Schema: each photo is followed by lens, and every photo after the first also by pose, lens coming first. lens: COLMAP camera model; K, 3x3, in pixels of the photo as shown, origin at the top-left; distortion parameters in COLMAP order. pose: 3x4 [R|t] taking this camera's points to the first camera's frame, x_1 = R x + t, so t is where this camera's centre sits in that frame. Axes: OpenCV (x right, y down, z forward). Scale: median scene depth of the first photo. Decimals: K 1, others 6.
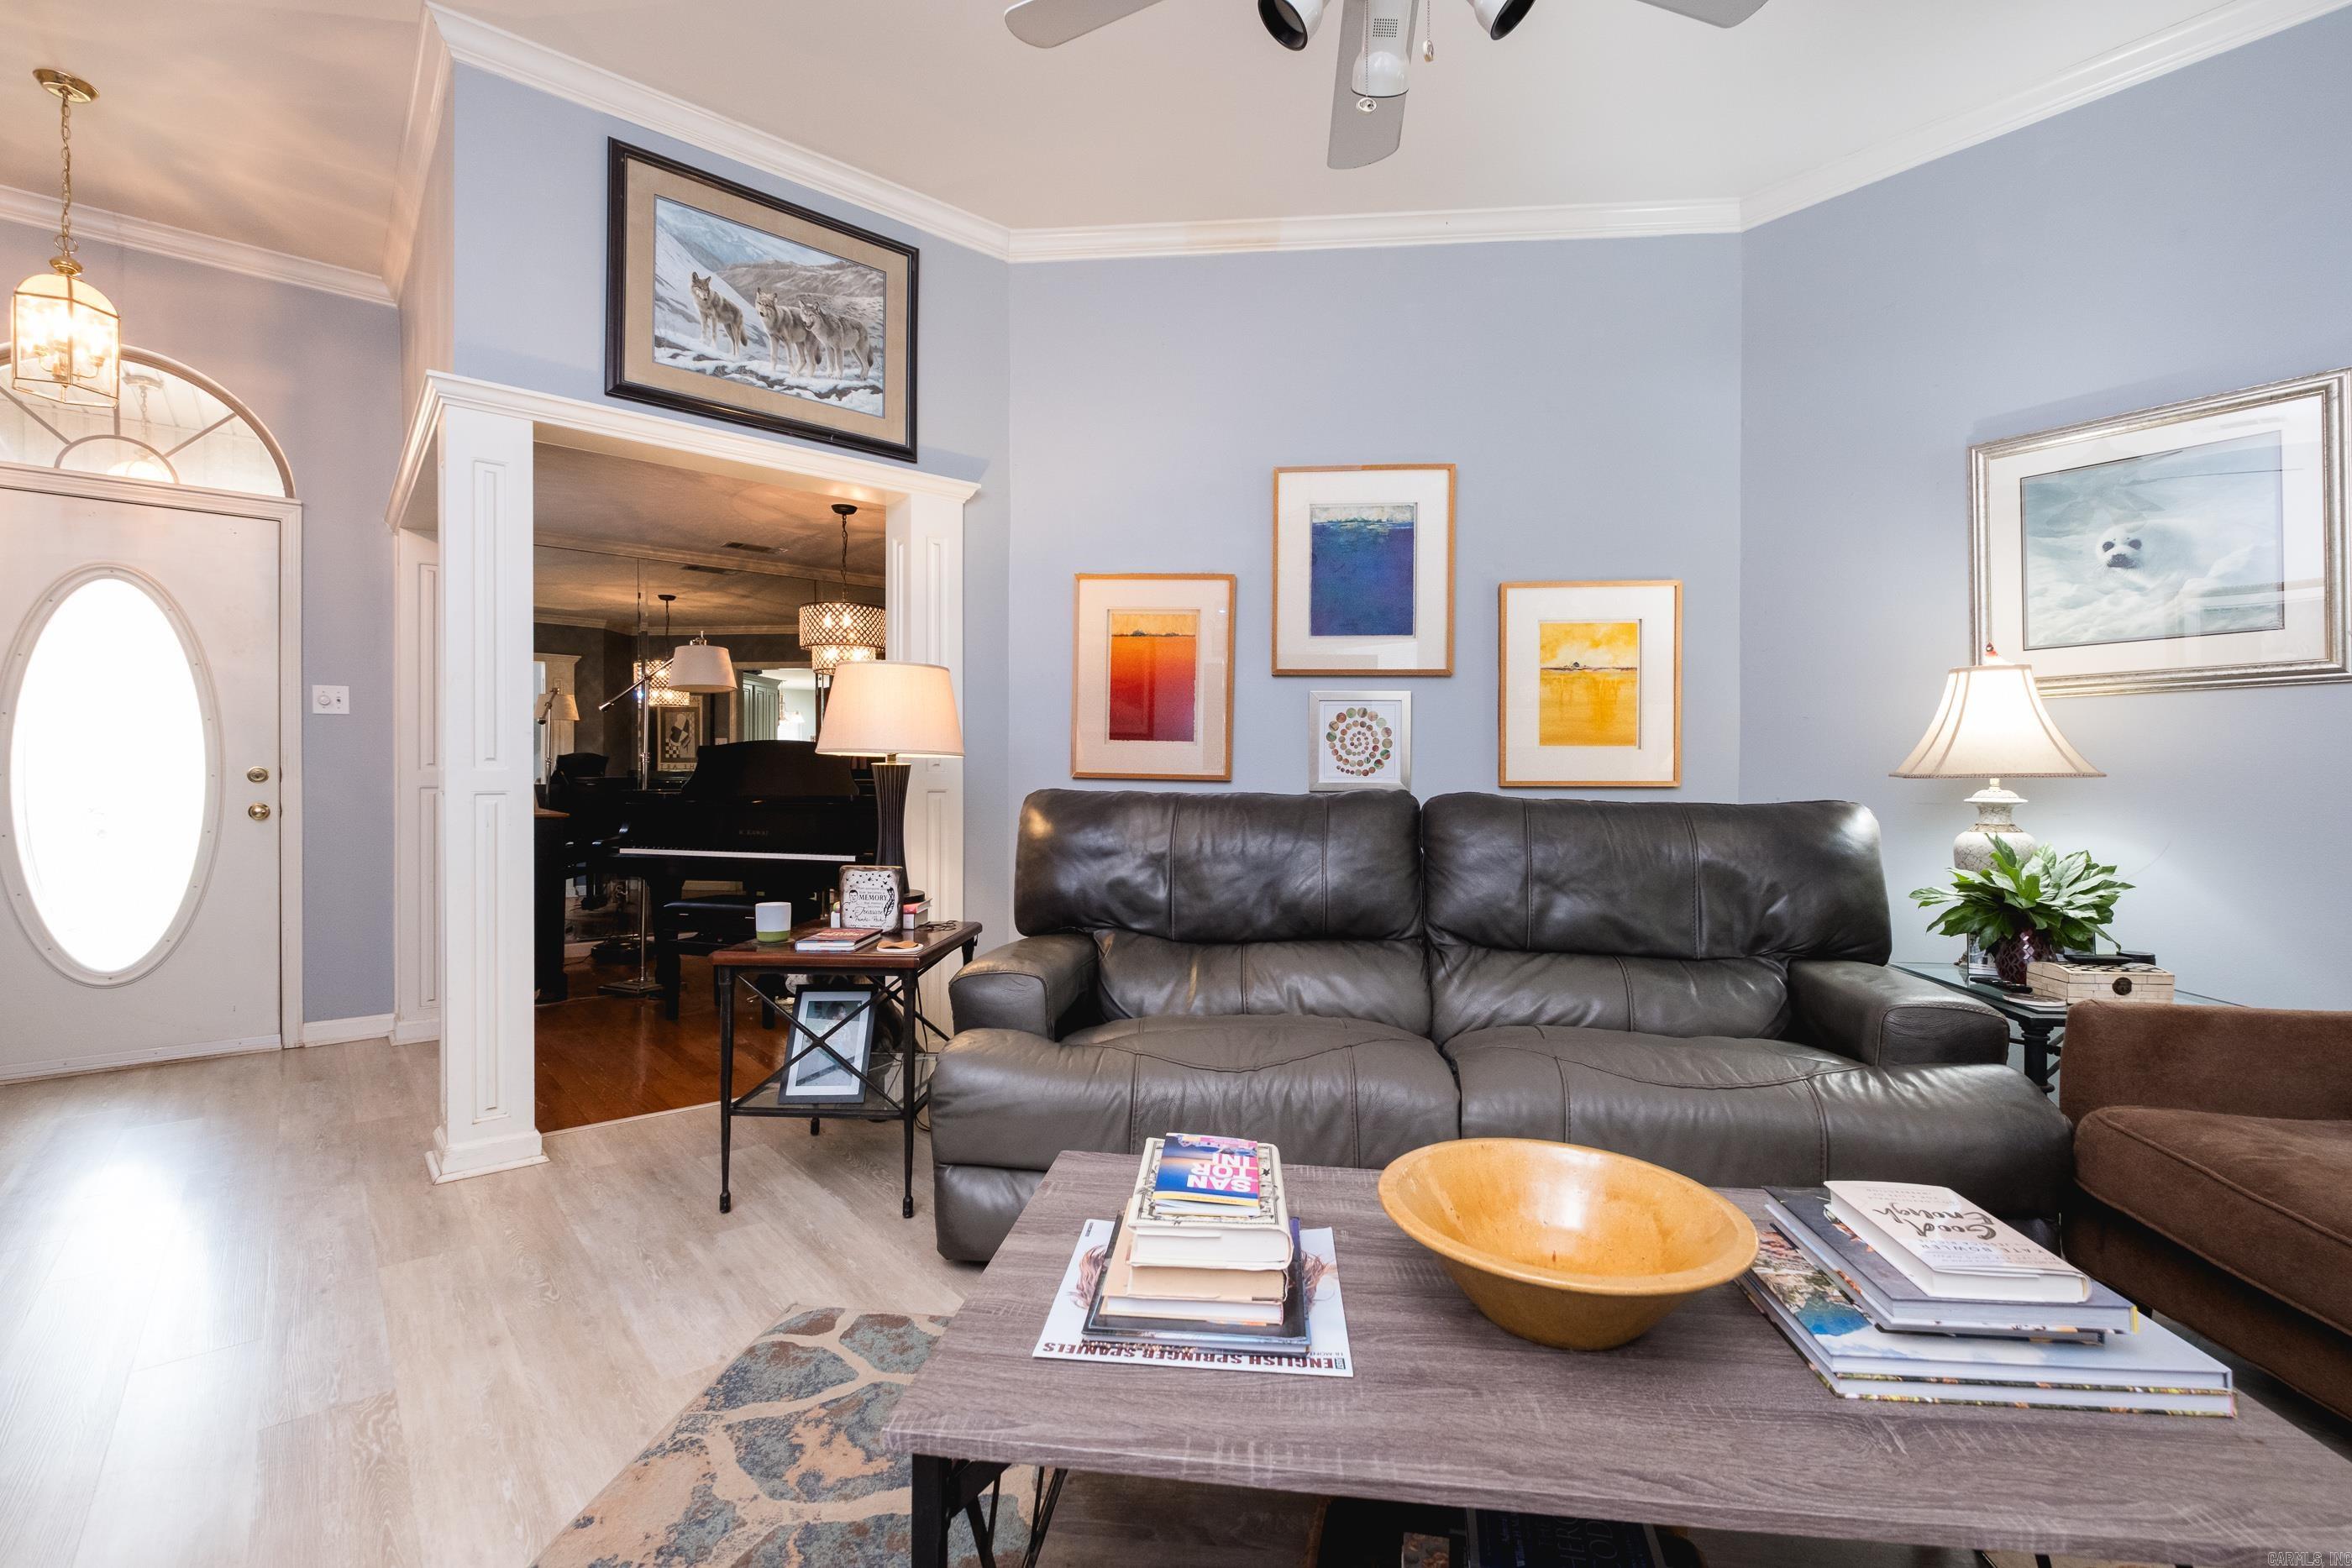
lens RADIAL K [[1046.5, 0, 1180.1], [0, 1046.5, 779.7], [0, 0, 1]] dist [-0.000456, -0.000390]
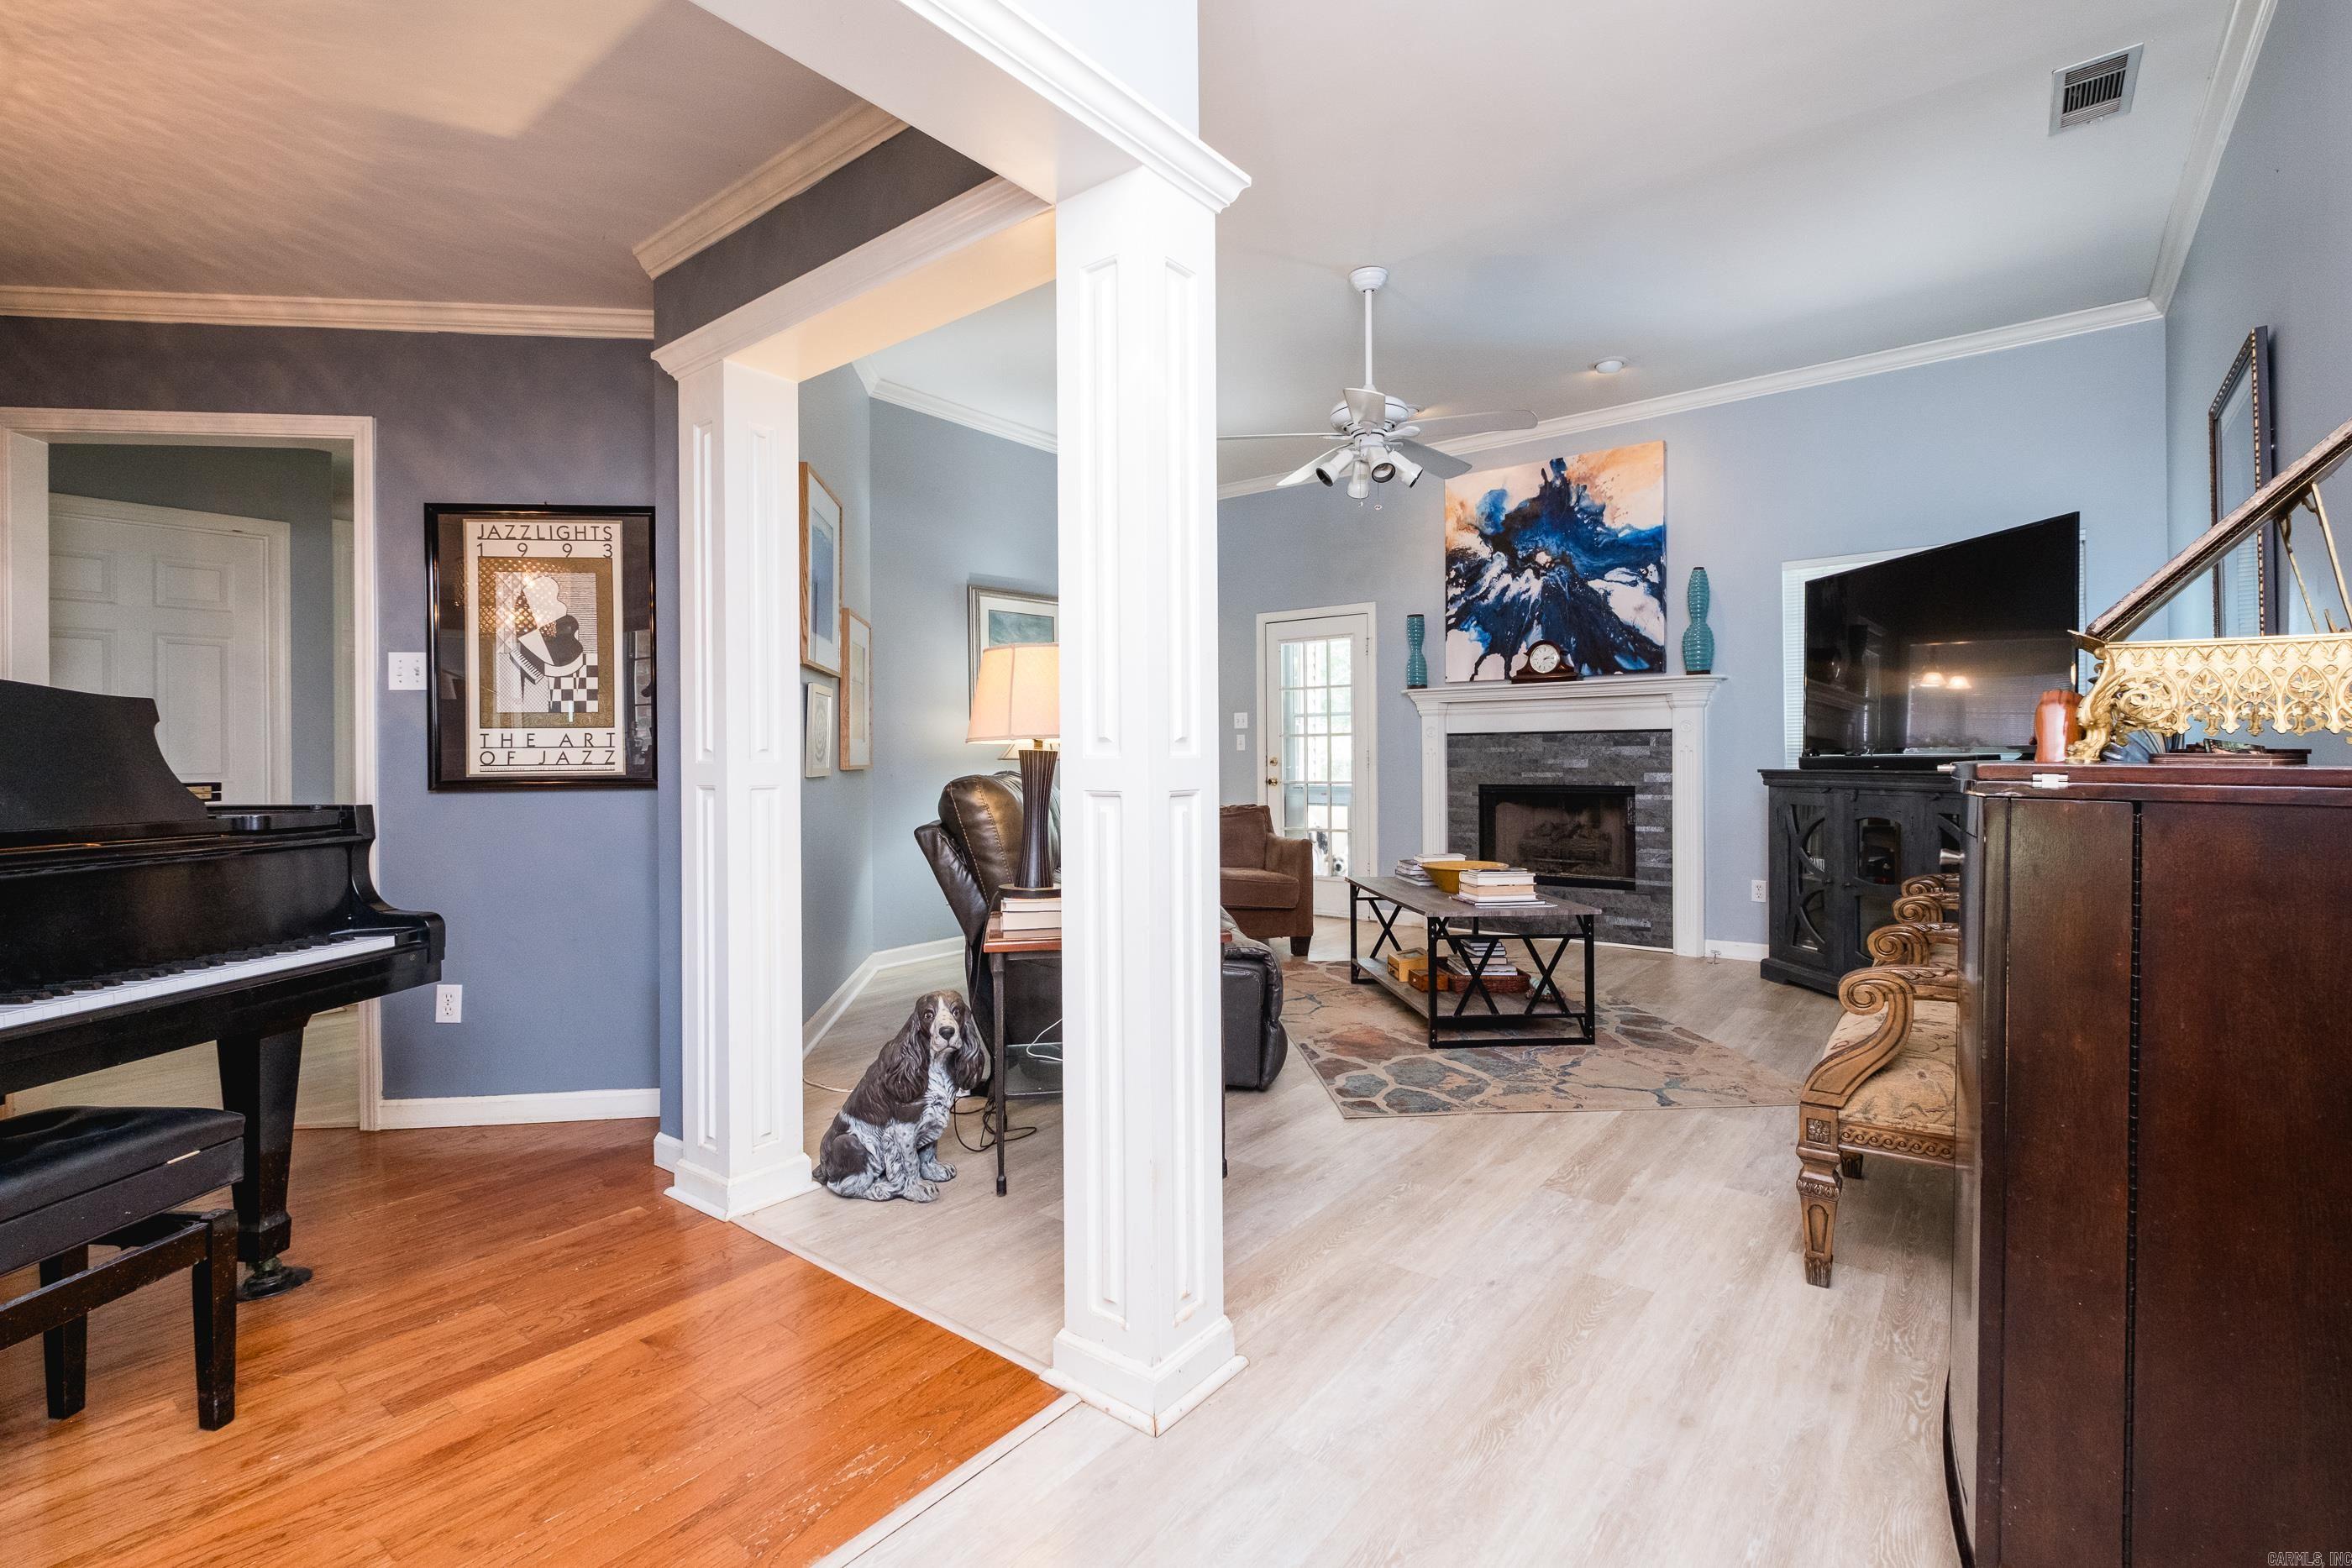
lens RADIAL K [[1064.8, 0, 1171.5], [0, 1064.8, 758.6], [0, 0, 1]] dist [0.003795, -0.000028]
pose [[-0.202159, -0.001910, 0.979351, -1.143859], [0.009924, 0.999943, 0.003998, -0.008934], [-0.979303, 0.010528, -0.202128, 0.980026]]
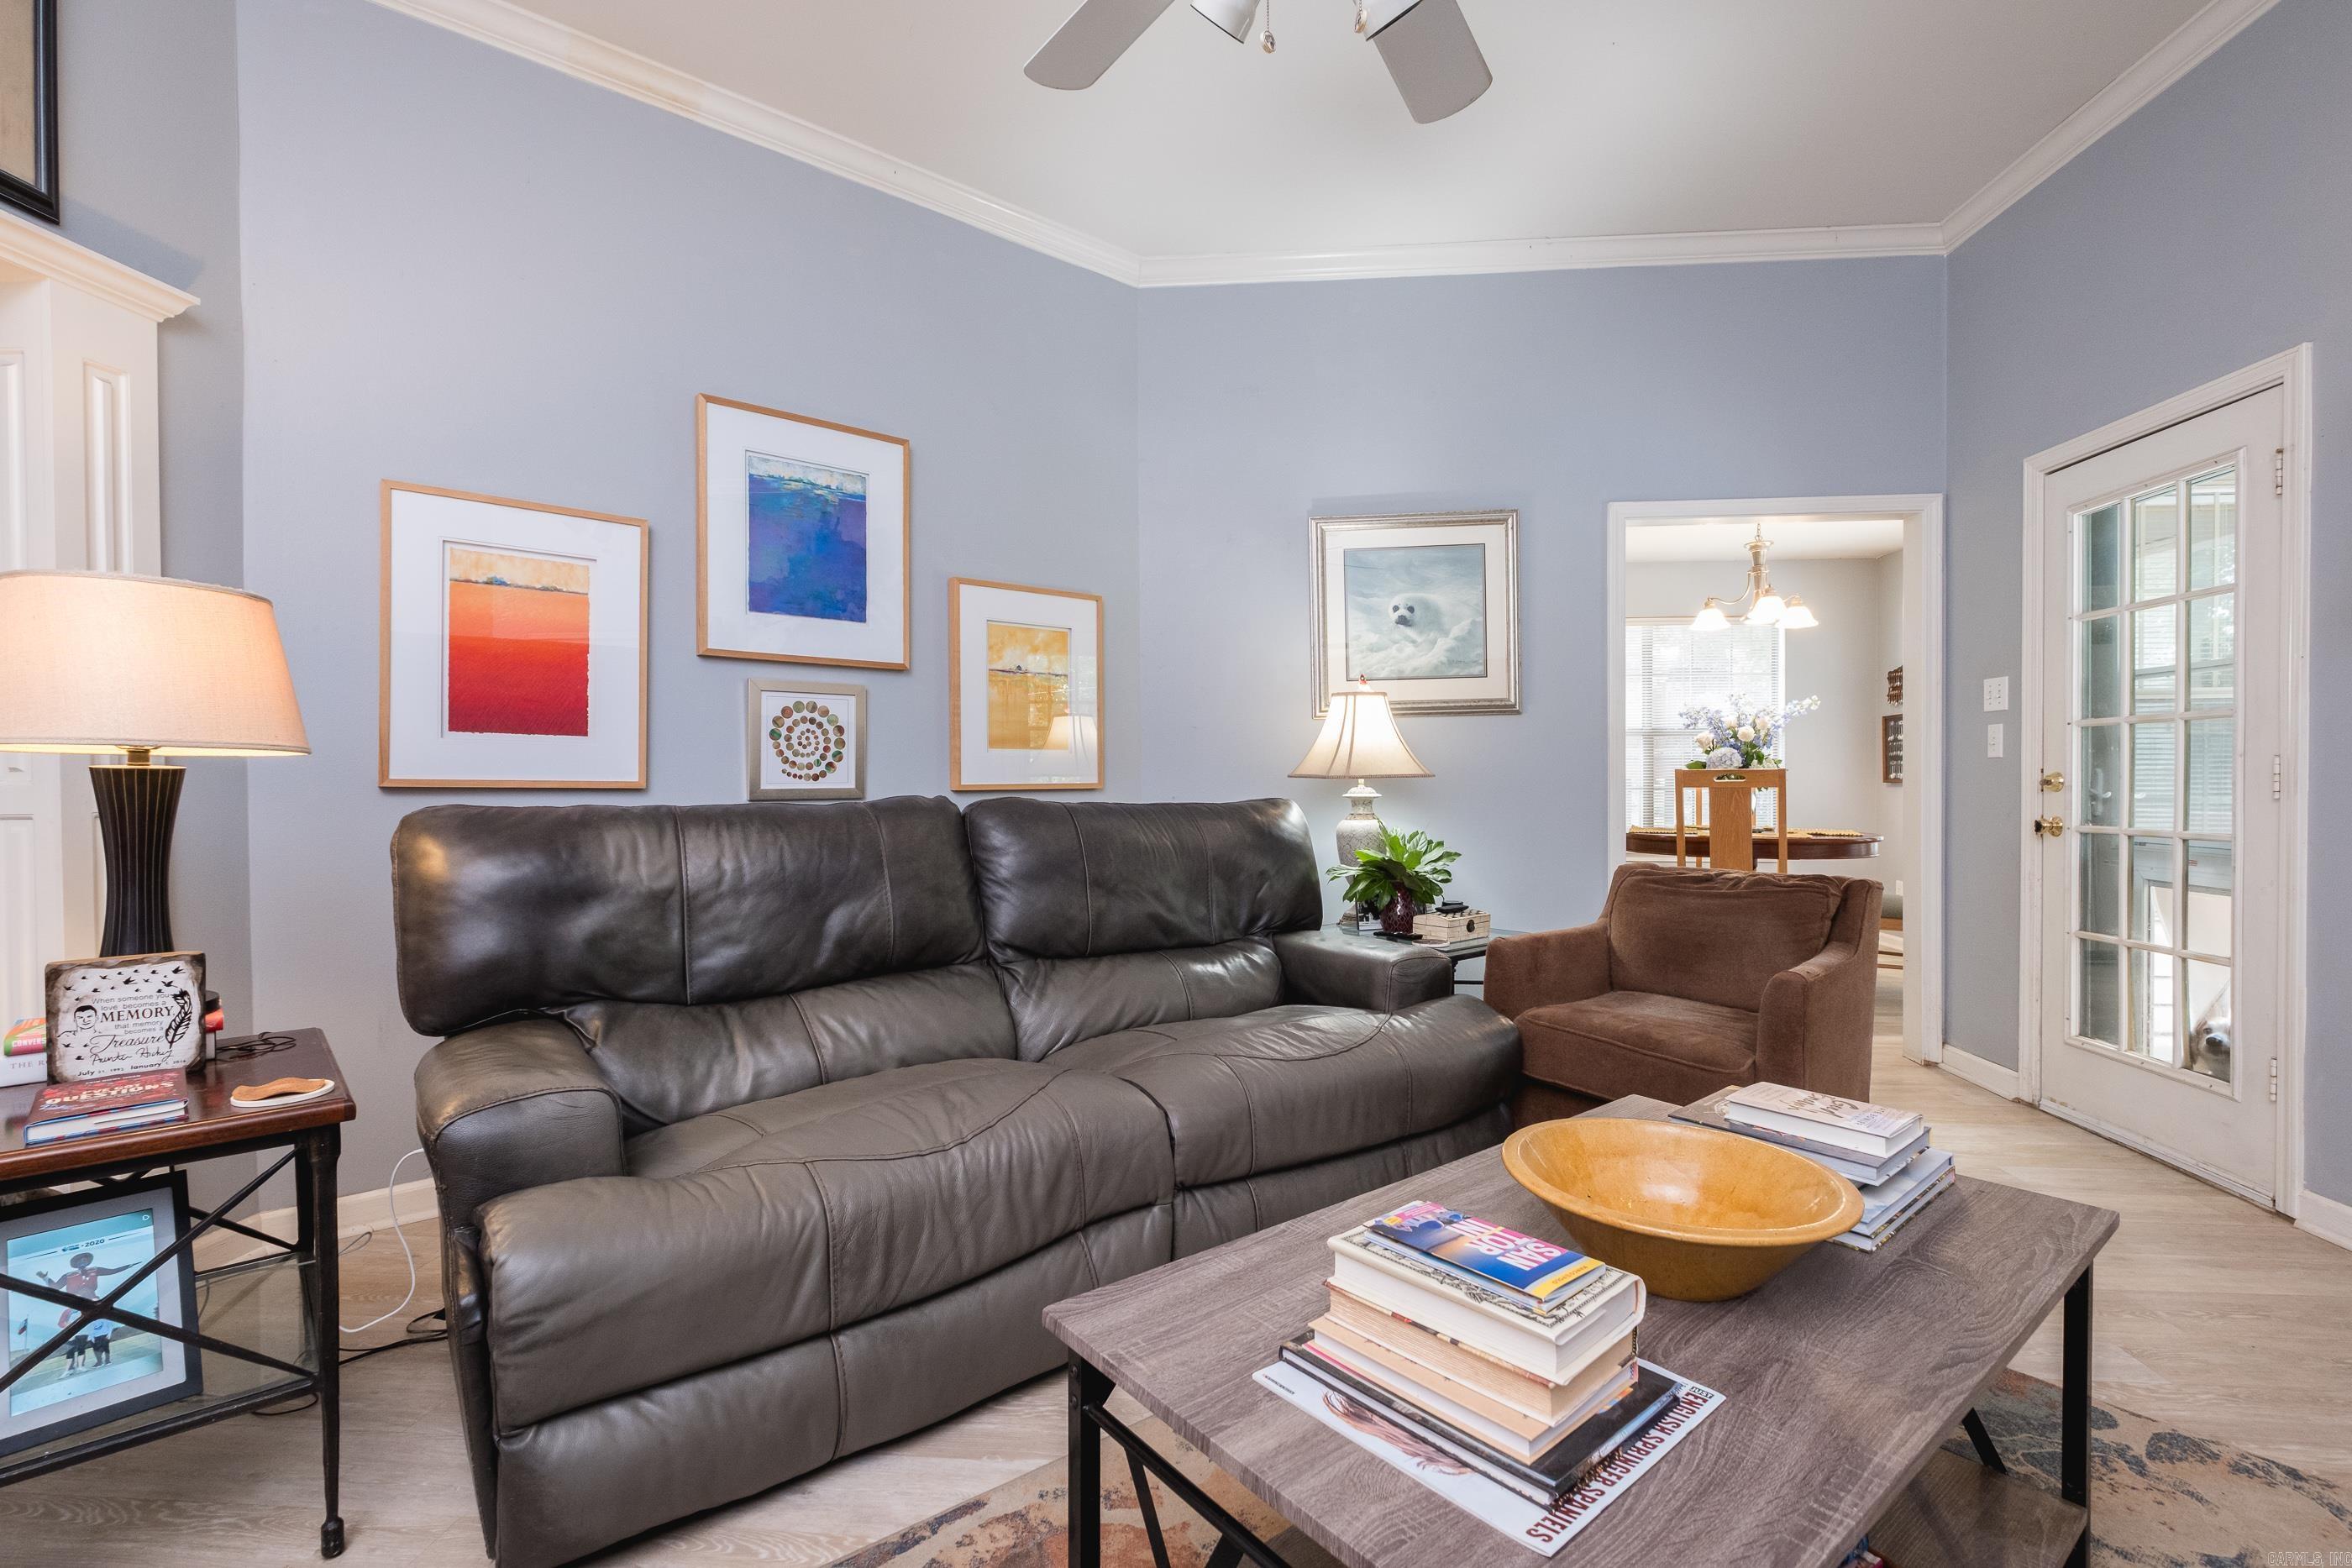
lens RADIAL K [[1054.7, 0, 1183.1], [0, 1054.7, 791.2], [0, 0, 1]] dist [0.000613, 0.000059]
pose [[0.699764, -0.016029, 0.714195, -0.261230], [0.010082, 0.999870, 0.012562, -0.003385], [-0.714303, -0.001590, 0.699834, 0.200642]]
